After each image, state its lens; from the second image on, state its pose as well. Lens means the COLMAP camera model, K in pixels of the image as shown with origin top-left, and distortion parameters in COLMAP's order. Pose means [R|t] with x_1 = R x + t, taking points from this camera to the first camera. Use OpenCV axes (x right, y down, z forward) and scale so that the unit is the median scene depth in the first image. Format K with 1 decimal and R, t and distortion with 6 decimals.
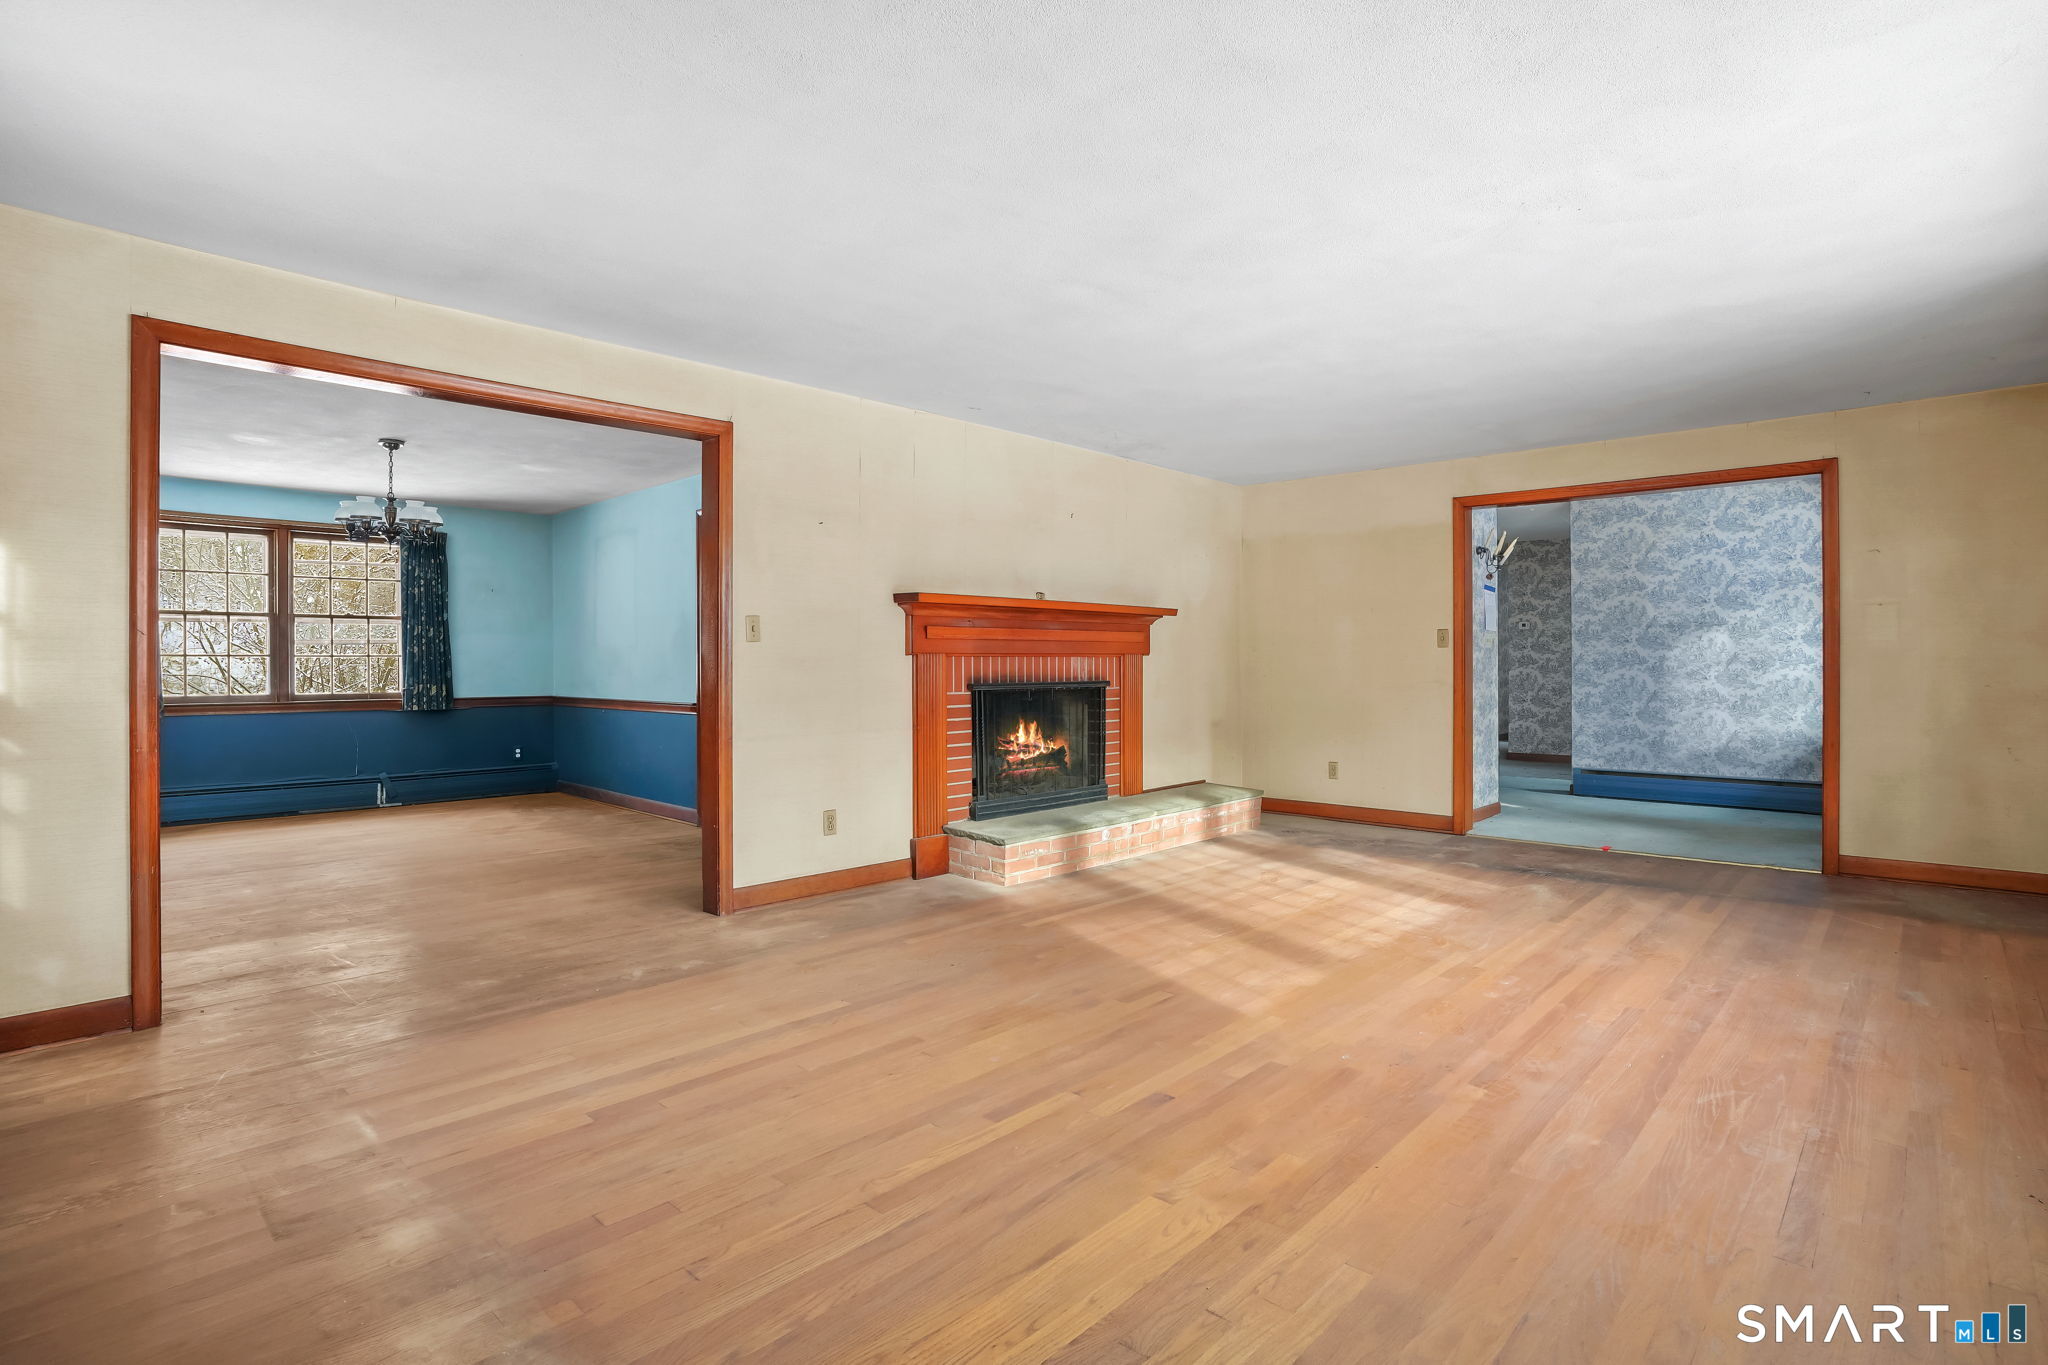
lens RADIAL K [[978.1, 0, 1010.5], [0, 978.1, 693.5], [0, 0, 1]] dist [-0.057199, 0.000382]
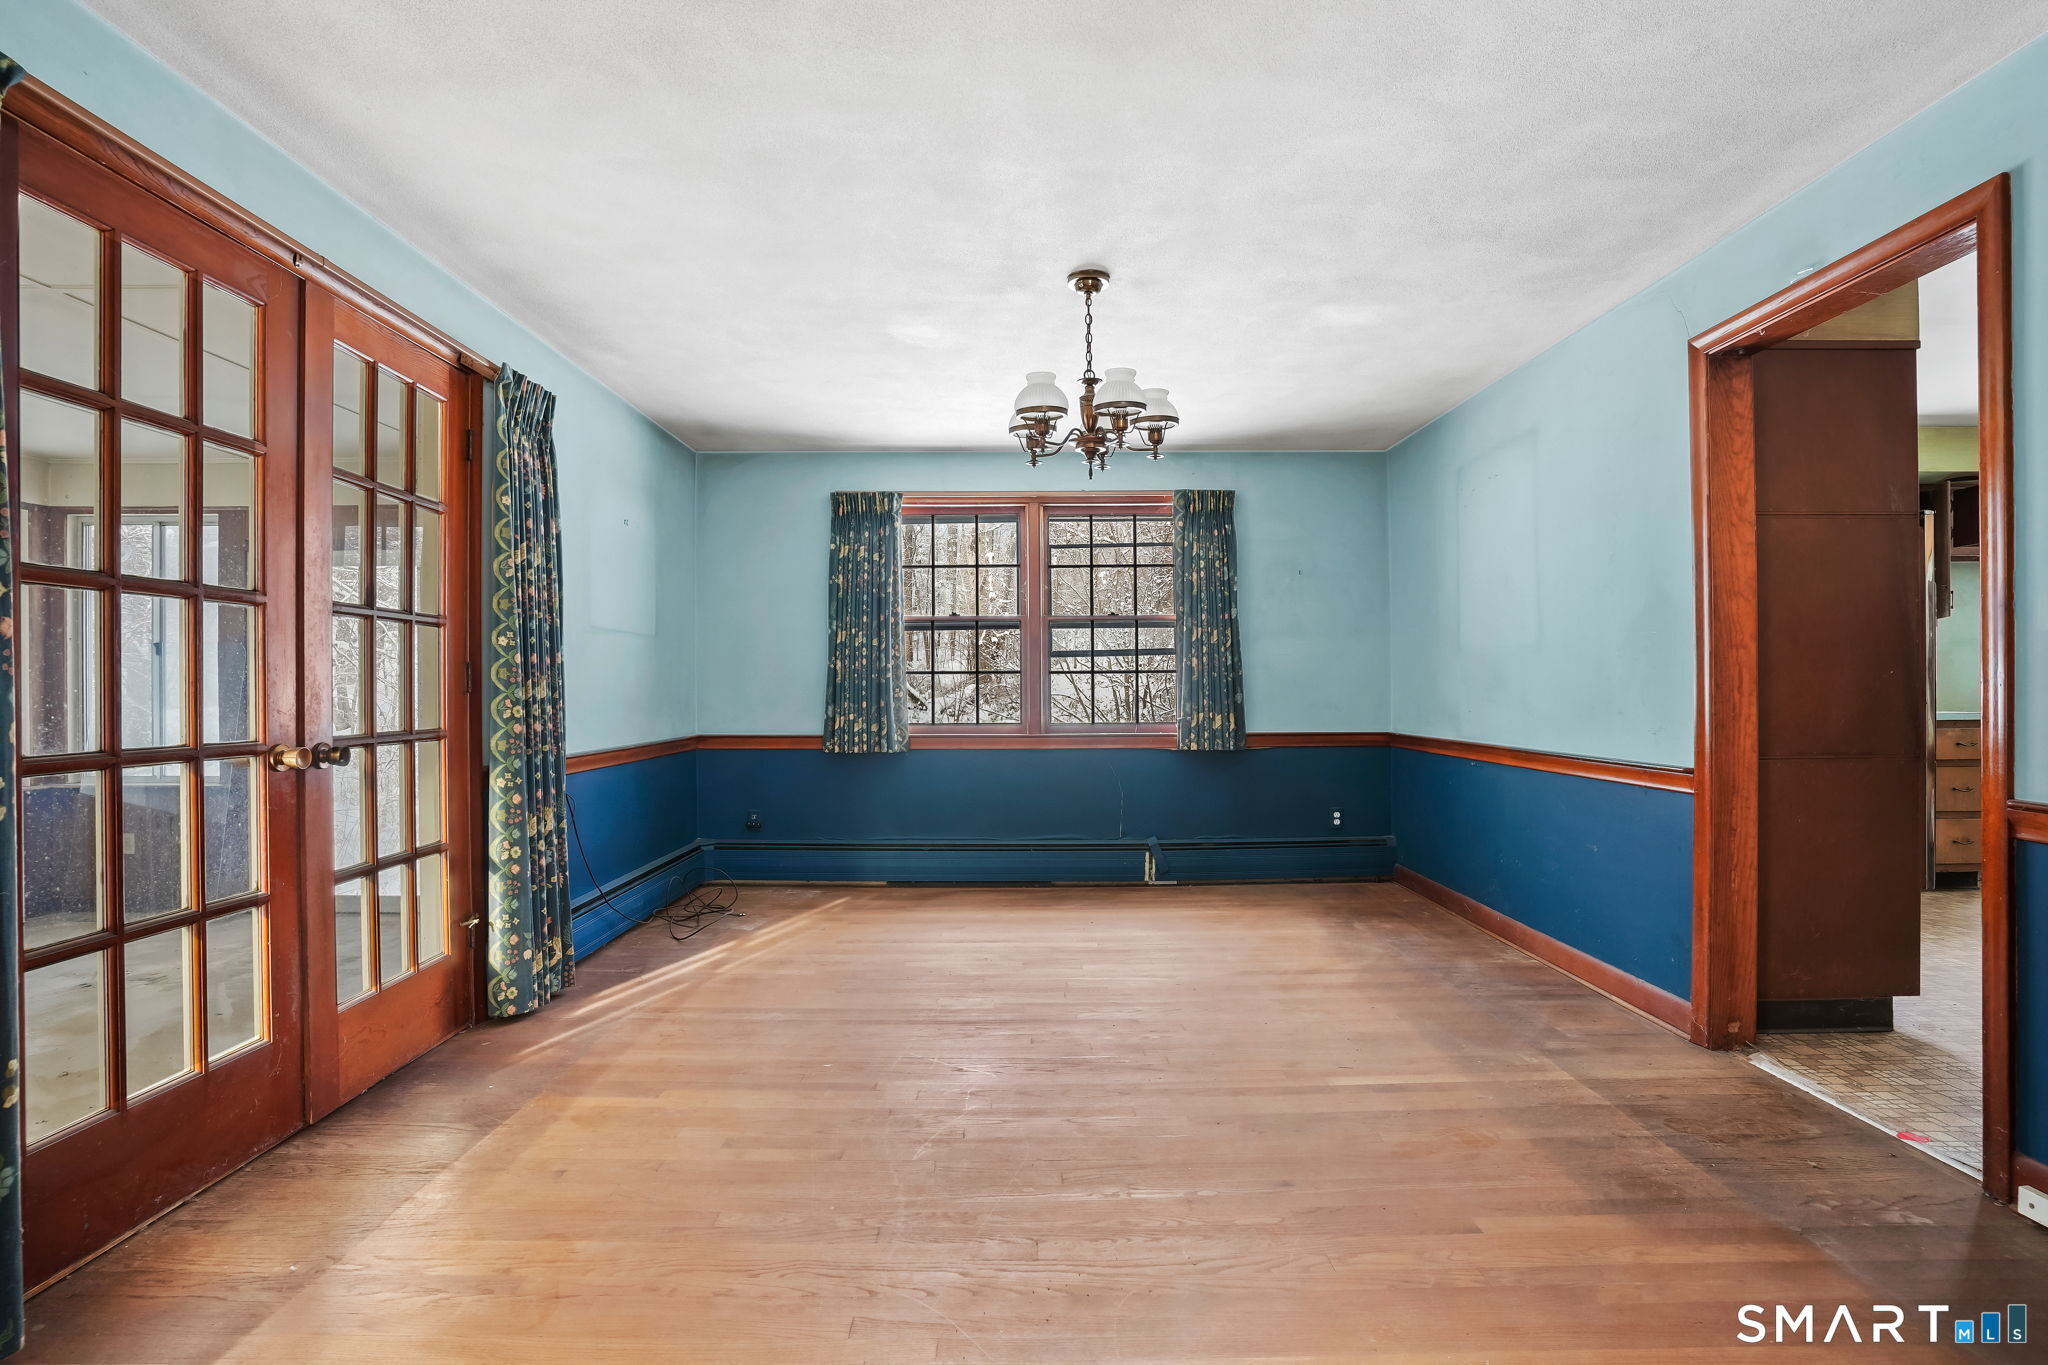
lens RADIAL K [[978.1, 0, 1010.5], [0, 978.1, 693.5], [0, 0, 1]] dist [-0.057199, 0.000382]
pose [[0.678308, -0.007665, -0.734738, -0.192822], [-0.010137, 0.999753, -0.019789, -0.008063], [0.734708, 0.020871, 0.678063, 0.421966]]
